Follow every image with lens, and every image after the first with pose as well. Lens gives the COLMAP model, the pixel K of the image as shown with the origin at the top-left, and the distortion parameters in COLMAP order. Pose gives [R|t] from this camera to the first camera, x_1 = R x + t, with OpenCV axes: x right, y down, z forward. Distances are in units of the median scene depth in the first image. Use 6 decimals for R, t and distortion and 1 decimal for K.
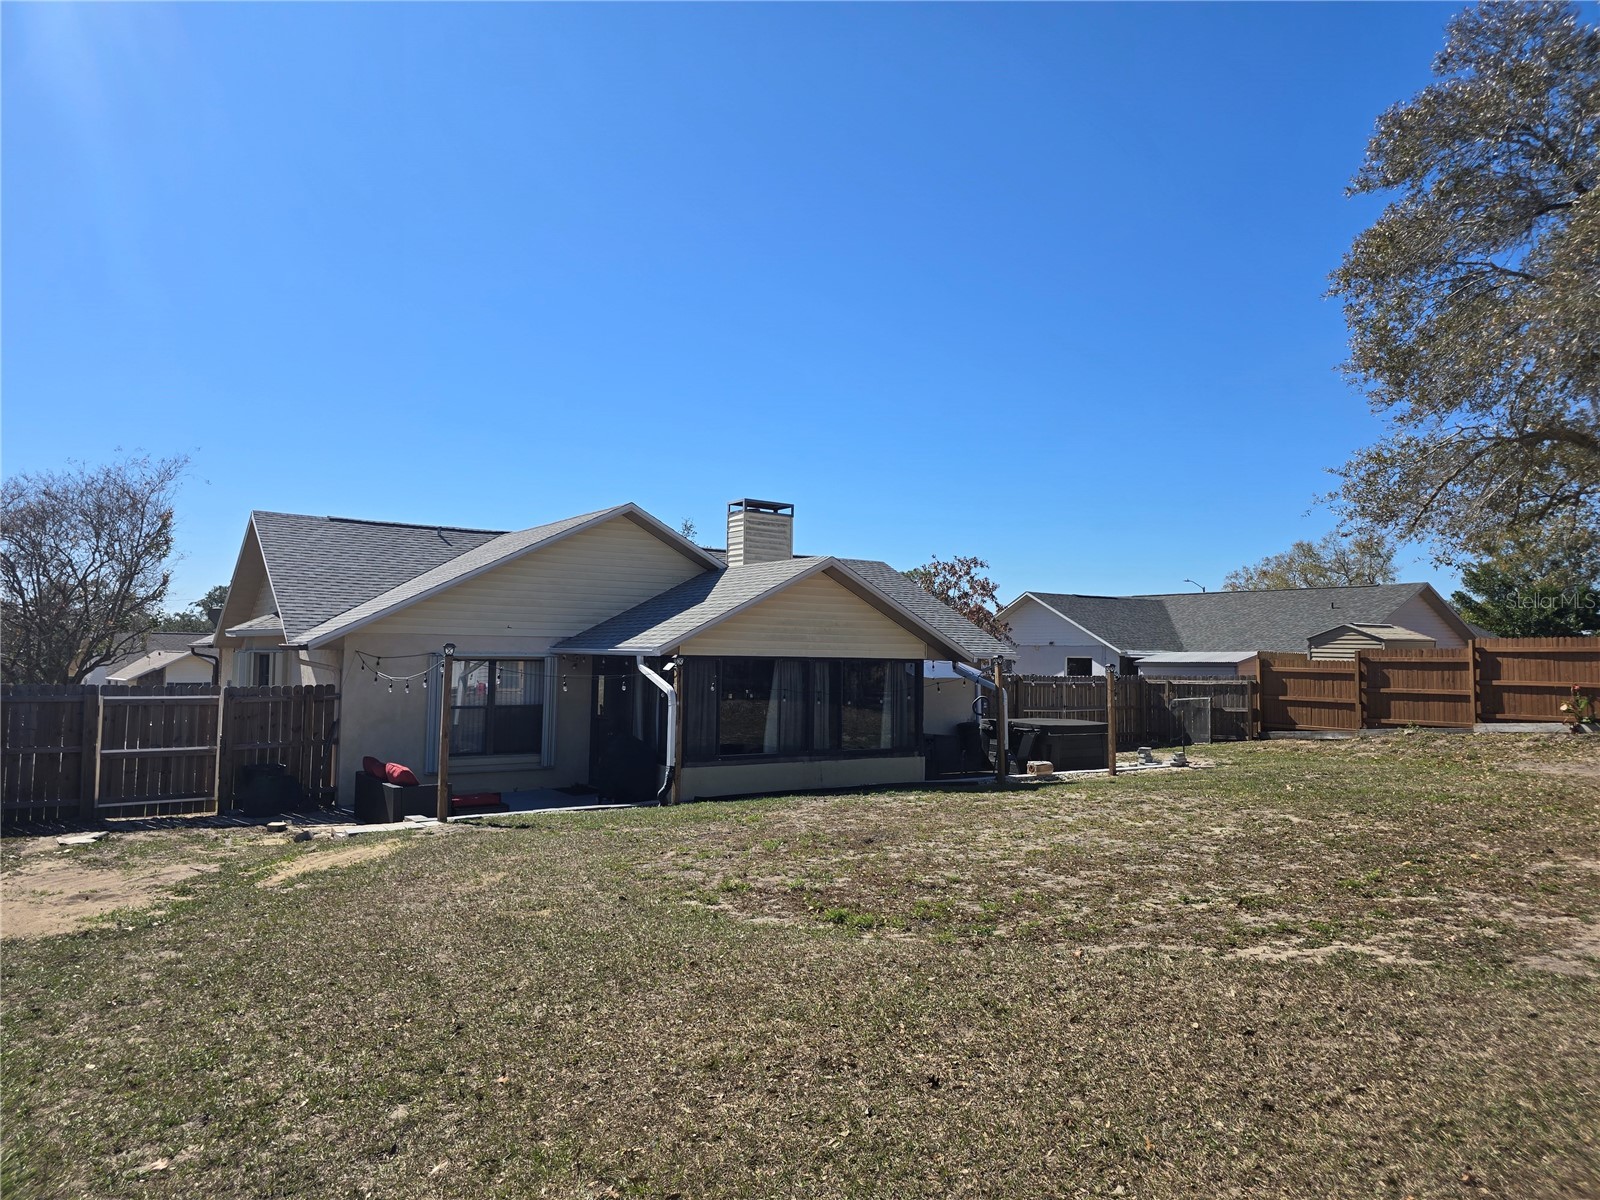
lens RADIAL K [[1072.3, 0, 792.9], [0, 1072.3, 585.4], [0, 0, 1]] dist [0.050850, -0.043762]
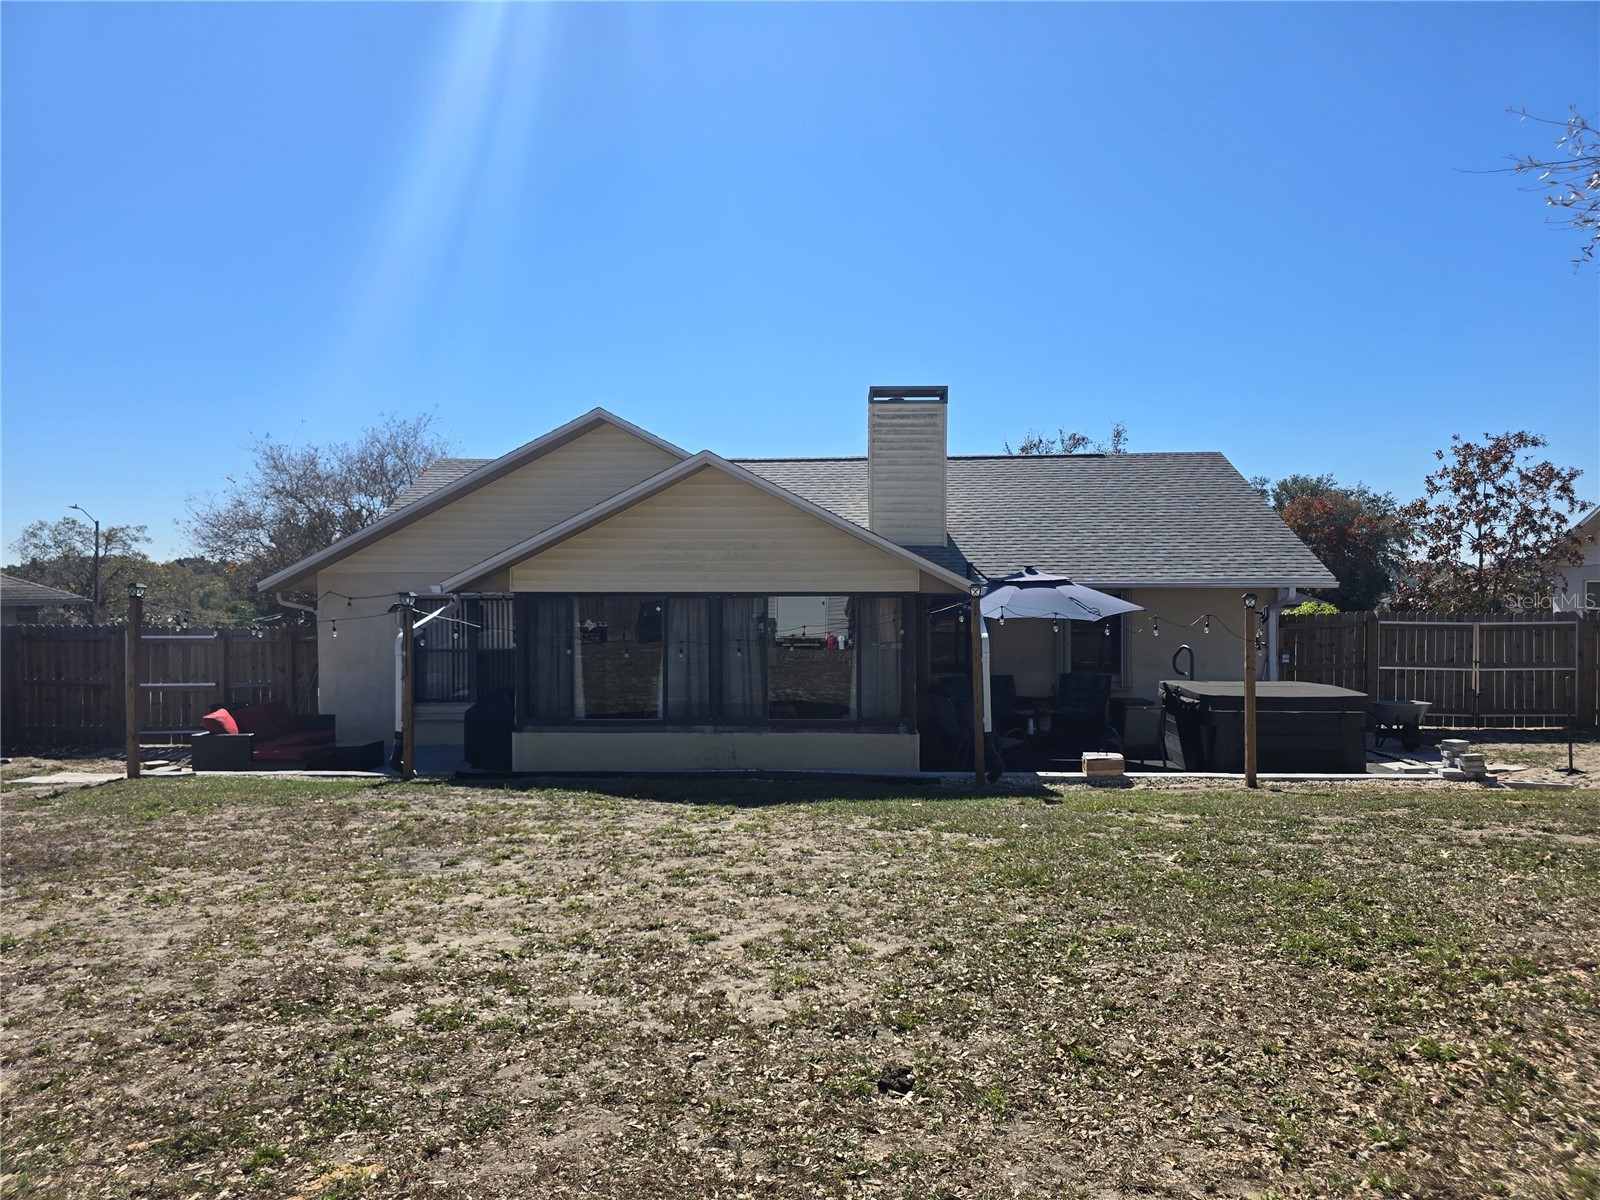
lens RADIAL K [[1072.3, 0, 792.7], [0, 1072.3, 612.3], [0, 0, 1]] dist [0.050850, -0.043762]
pose [[0.797558, -0.003132, -0.603234, 0.484918], [0.054759, 0.996234, 0.067227, 0.033245], [0.600751, -0.086650, 0.794726, 0.431344]]
